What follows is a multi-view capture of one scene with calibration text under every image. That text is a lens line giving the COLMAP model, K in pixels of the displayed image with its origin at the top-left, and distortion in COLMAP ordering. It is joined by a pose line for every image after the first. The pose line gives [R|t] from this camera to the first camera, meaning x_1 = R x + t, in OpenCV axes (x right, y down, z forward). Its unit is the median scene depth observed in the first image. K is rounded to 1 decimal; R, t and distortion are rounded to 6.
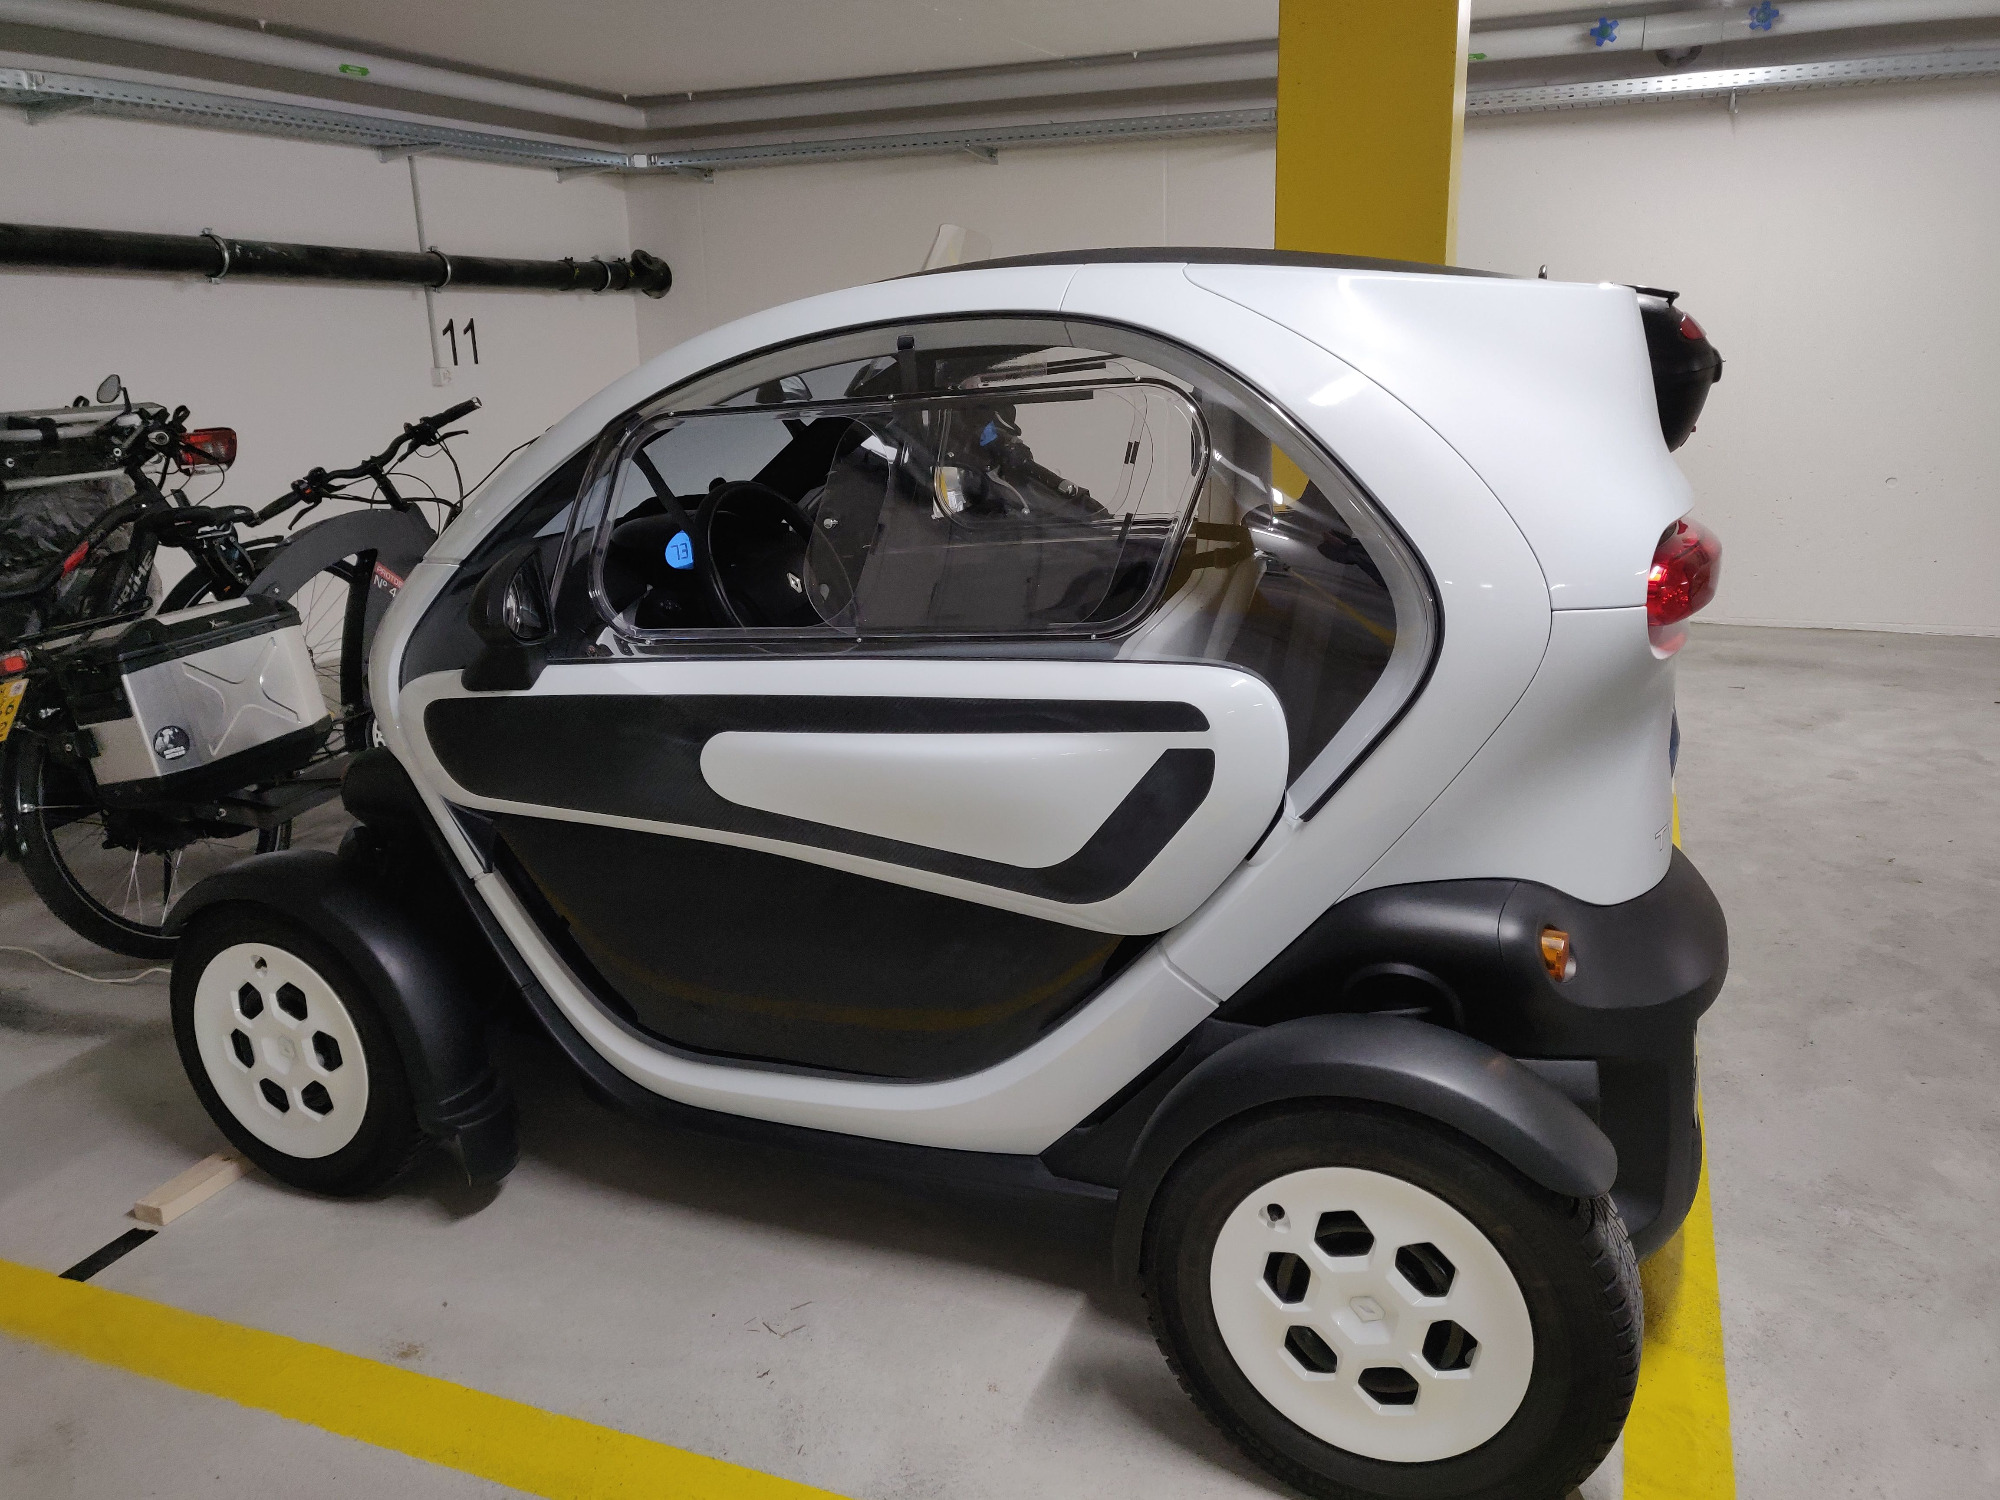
lens RADIAL K [[1518.7, 0, 1000.0], [0, 1518.7, 750.0], [0, 0, 1]] dist [-0.003851, 0.007334]
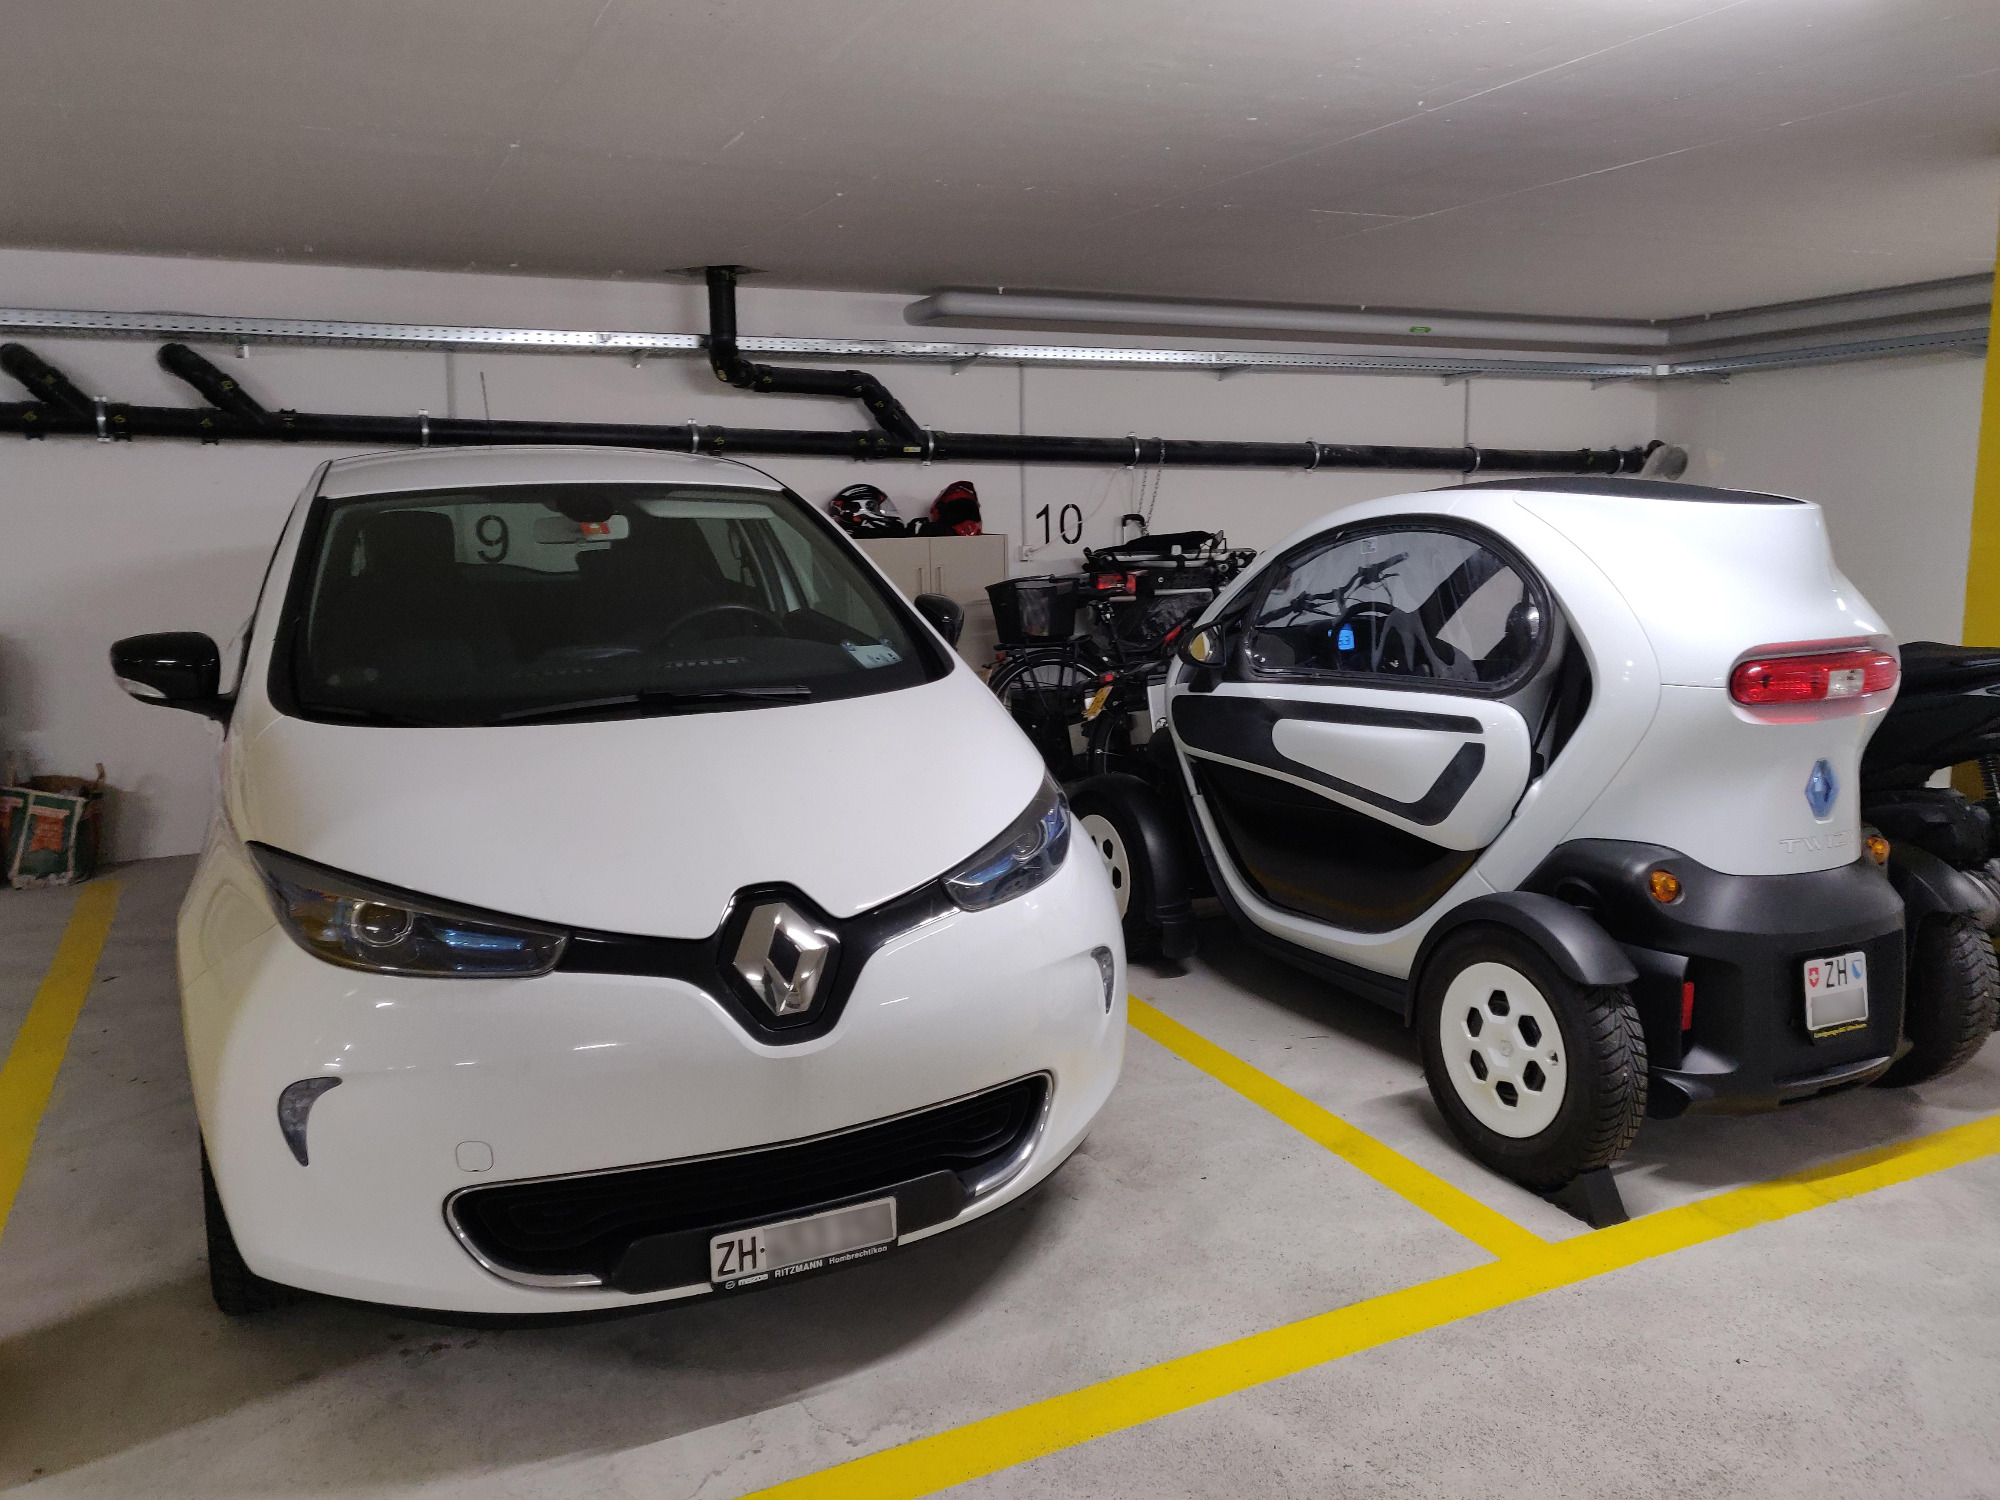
lens RADIAL K [[1518.7, 0, 1000.0], [0, 1518.7, 750.0], [0, 0, 1]] dist [-0.003851, 0.007334]
pose [[0.714762, 0.127113, -0.687719, 0.405763], [-0.192768, 0.981060, -0.019016, 0.063844], [0.672277, 0.146162, 0.725728, -0.321755]]
